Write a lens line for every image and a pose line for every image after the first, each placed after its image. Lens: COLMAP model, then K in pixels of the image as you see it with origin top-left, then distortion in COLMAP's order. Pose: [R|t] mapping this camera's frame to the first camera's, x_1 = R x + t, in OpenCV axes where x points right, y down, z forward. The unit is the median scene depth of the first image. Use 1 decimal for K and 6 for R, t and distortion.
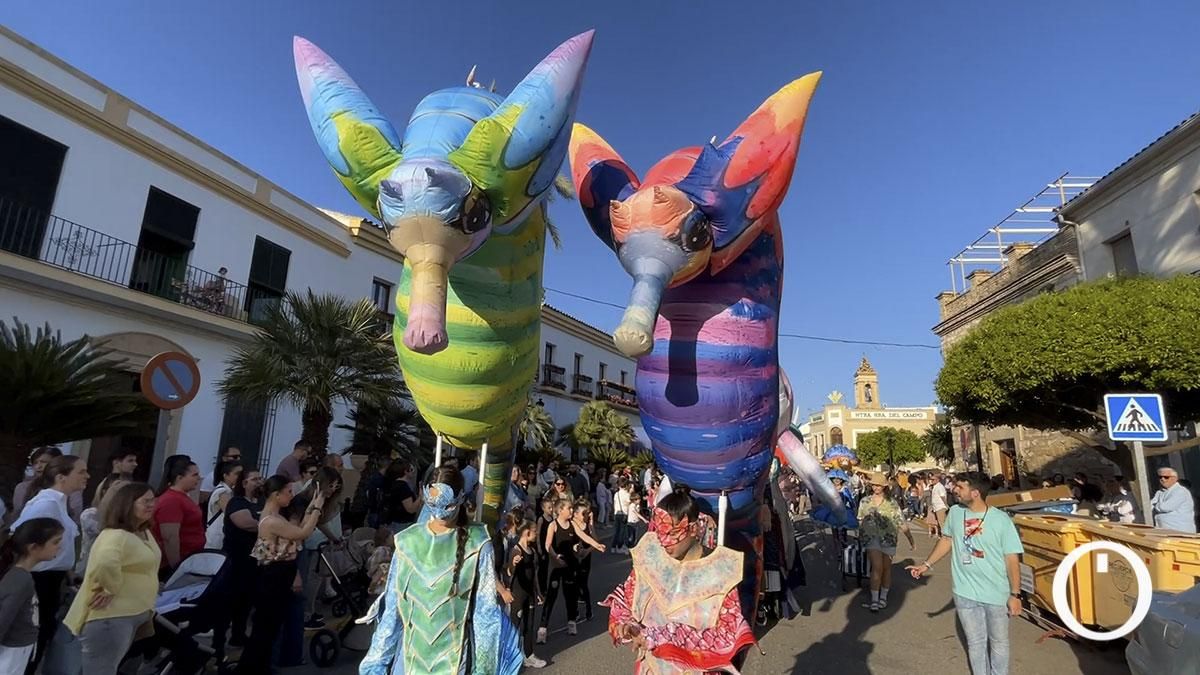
lens RADIAL K [[604.4, 0, 592.9], [0, 604.4, 342.3], [0, 0, 1]] dist [-0.001113, -0.000371]
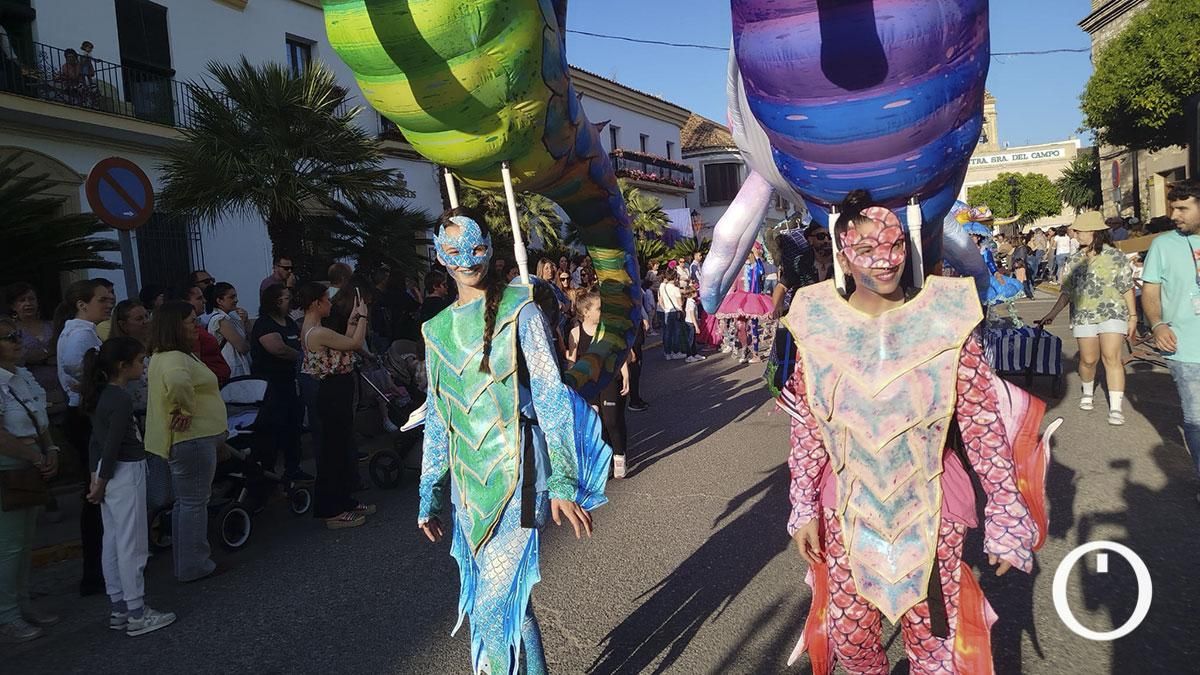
lens RADIAL K [[829.1, 0, 600.2], [0, 829.1, 321.8], [0, 0, 1]] dist [0.003631, 0.009726]
pose [[0.994384, -0.104308, -0.017877, -0.033045], [0.105366, 0.960036, 0.259285, 0.003295], [-0.009883, -0.259713, 0.965635, -0.053044]]
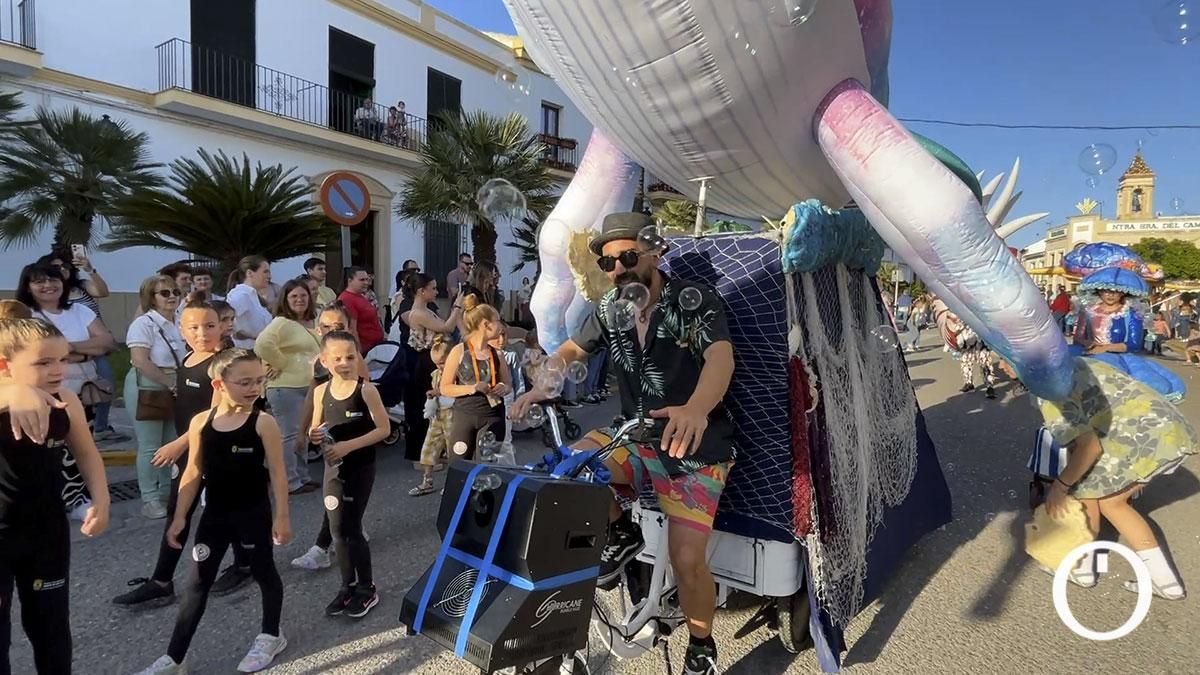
lens RADIAL K [[604.4, 0, 593.1], [0, 604.4, 331.4], [0, 0, 1]] dist [-0.001113, -0.000371]
pose [[0.955832, 0.011528, -0.293687, 0.029584], [0.066636, 0.964711, 0.254739, 0.022035], [0.286260, -0.263058, 0.921334, 0.024141]]
